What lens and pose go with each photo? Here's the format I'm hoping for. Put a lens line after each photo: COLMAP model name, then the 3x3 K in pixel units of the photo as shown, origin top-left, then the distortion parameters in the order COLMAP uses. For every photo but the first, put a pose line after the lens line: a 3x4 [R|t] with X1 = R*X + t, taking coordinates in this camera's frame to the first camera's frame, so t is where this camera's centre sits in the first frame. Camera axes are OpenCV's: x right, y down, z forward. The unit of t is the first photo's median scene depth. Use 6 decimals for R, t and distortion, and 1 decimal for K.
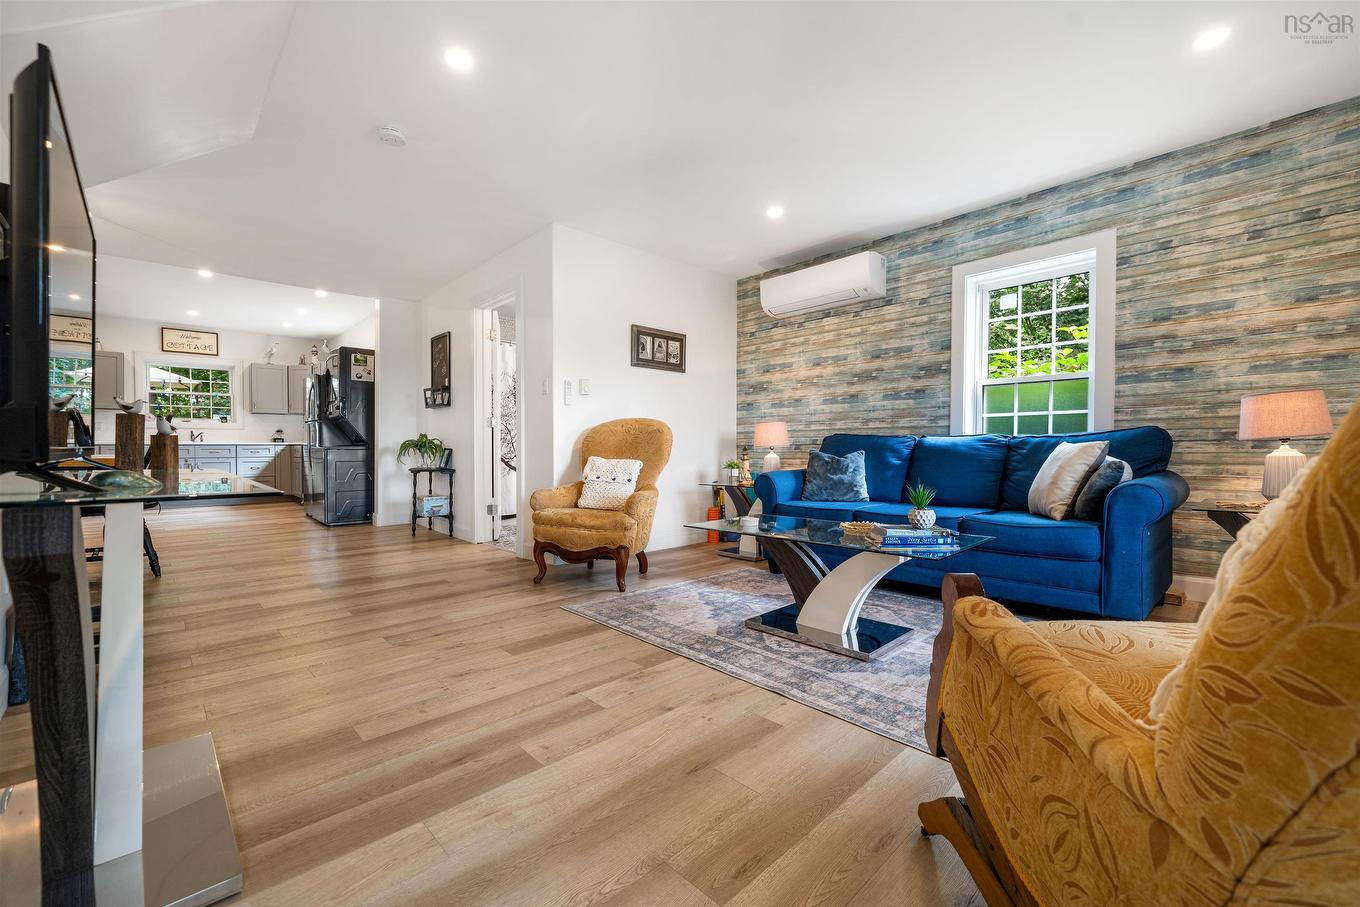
lens RADIAL K [[556.1, 0, 680.0], [0, 556.1, 453.5], [0, 0, 1]] dist [-0.002574, 0.000141]
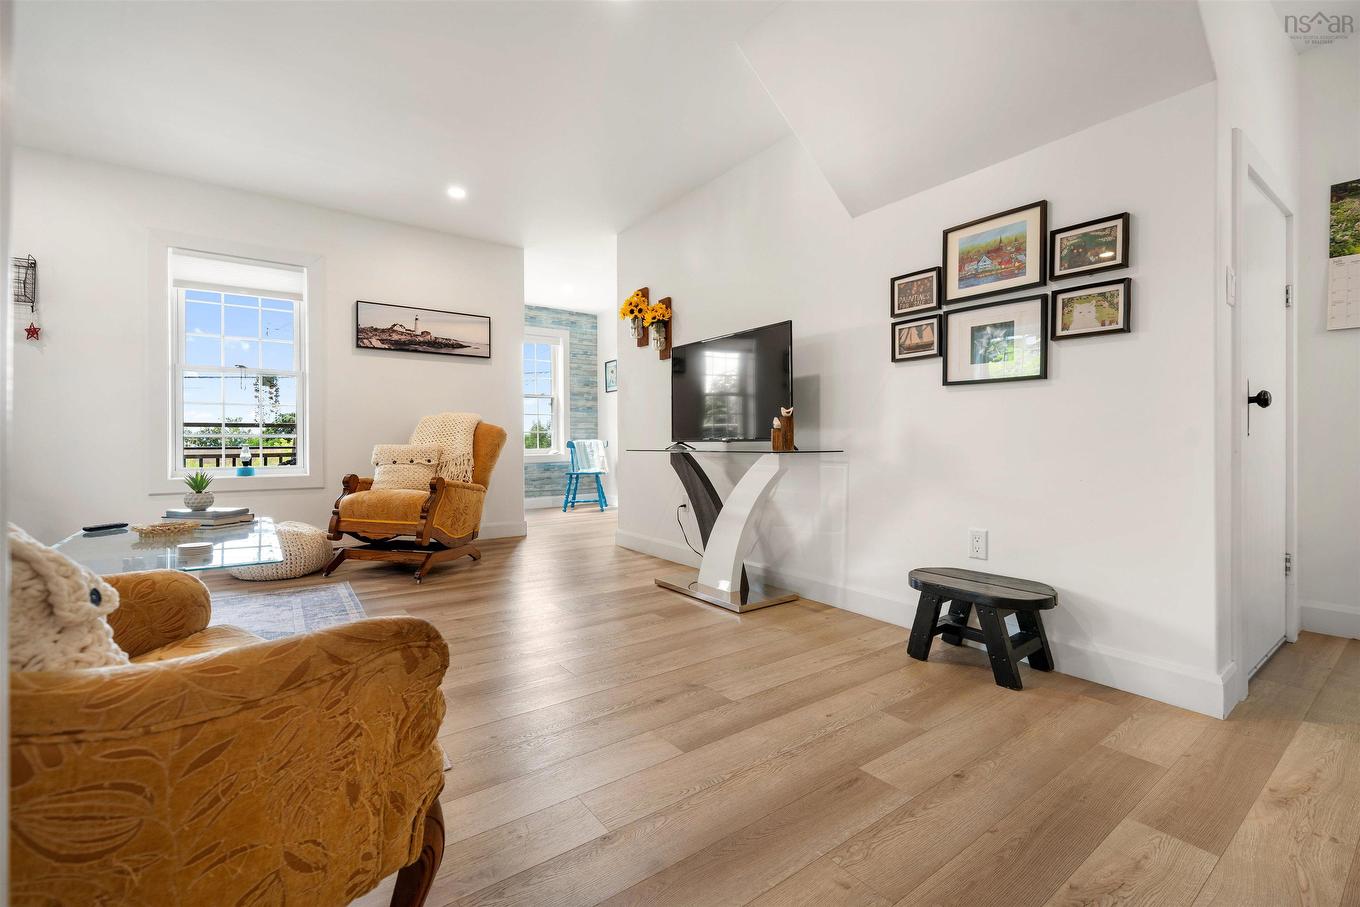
lens RADIAL K [[584.3, 0, 681.4], [0, 584.3, 445.1], [0, 0, 1]] dist [-0.001115, -0.000285]
pose [[-0.991366, 0.000658, 0.131120, -0.390253], [0.002173, 0.999933, 0.011413, -0.002934], [-0.131104, 0.011599, -0.991301, 1.199469]]
